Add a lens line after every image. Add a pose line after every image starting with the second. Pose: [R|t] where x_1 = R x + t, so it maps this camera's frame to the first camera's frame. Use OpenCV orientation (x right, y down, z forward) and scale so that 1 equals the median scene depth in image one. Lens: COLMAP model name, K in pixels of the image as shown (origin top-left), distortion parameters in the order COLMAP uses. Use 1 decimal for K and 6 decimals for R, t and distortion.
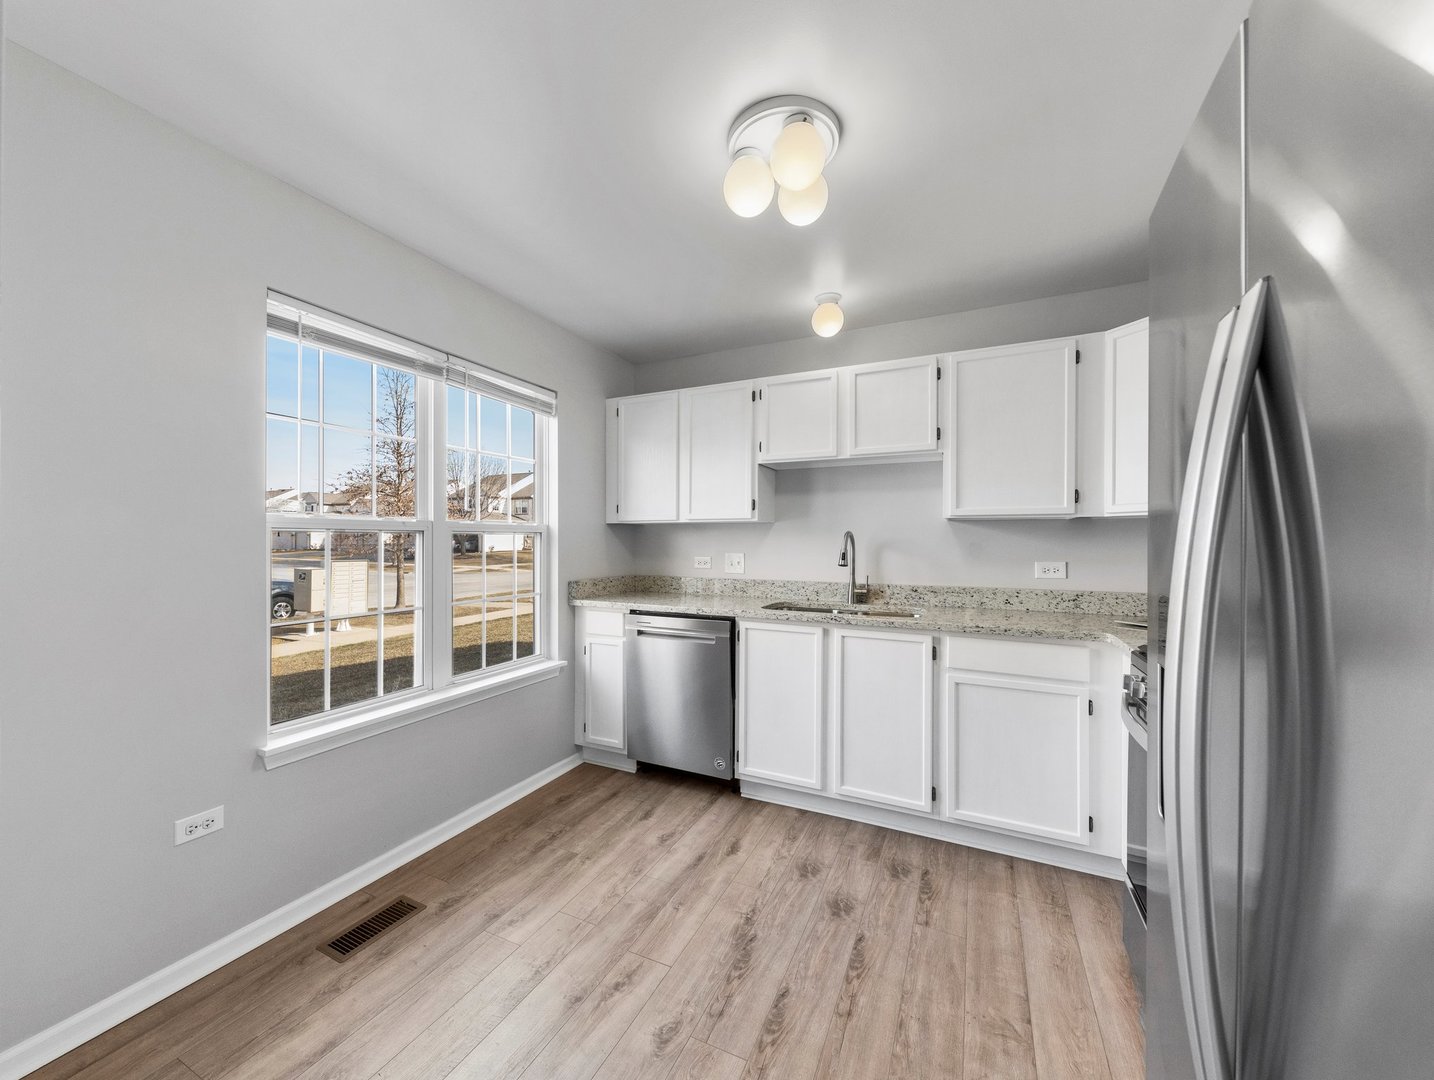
lens RADIAL K [[557.3, 0, 705.4], [0, 557.3, 544.2], [0, 0, 1]] dist [0.007588, -0.000984]
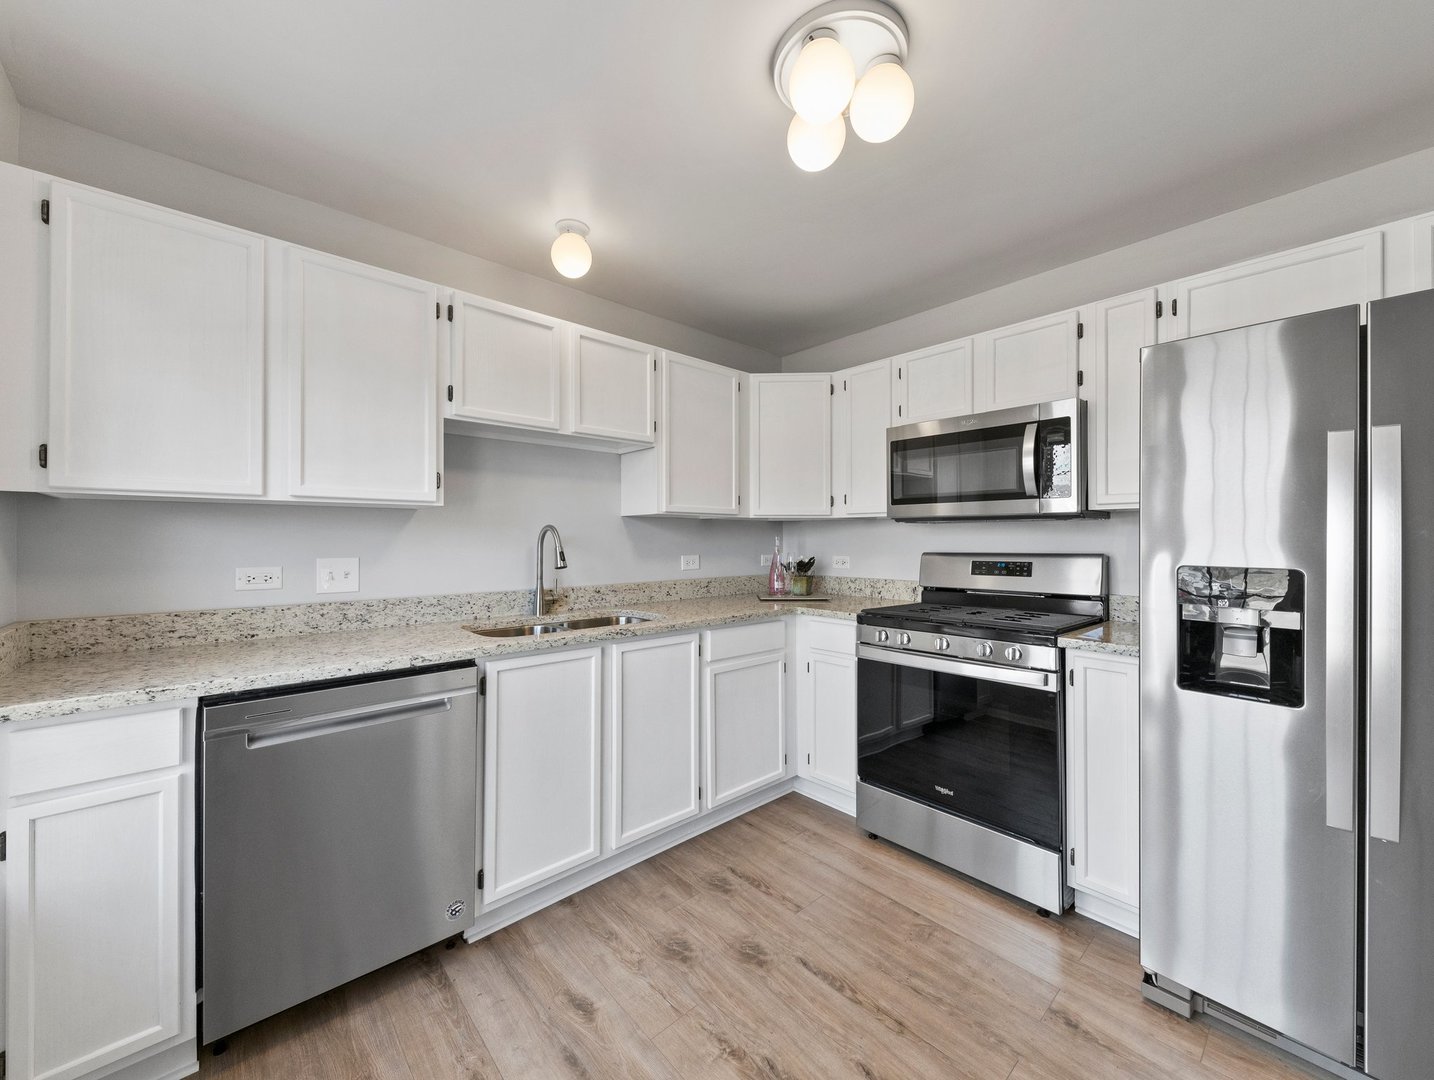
lens RADIAL K [[557.3, 0, 710.2], [0, 557.3, 536.1], [0, 0, 1]] dist [0.007588, -0.000984]
pose [[0.378713, 0.002027, 0.925512, -0.467846], [0.007687, 0.999956, -0.005336, -0.001500], [-0.925482, 0.009135, 0.378680, 0.567233]]
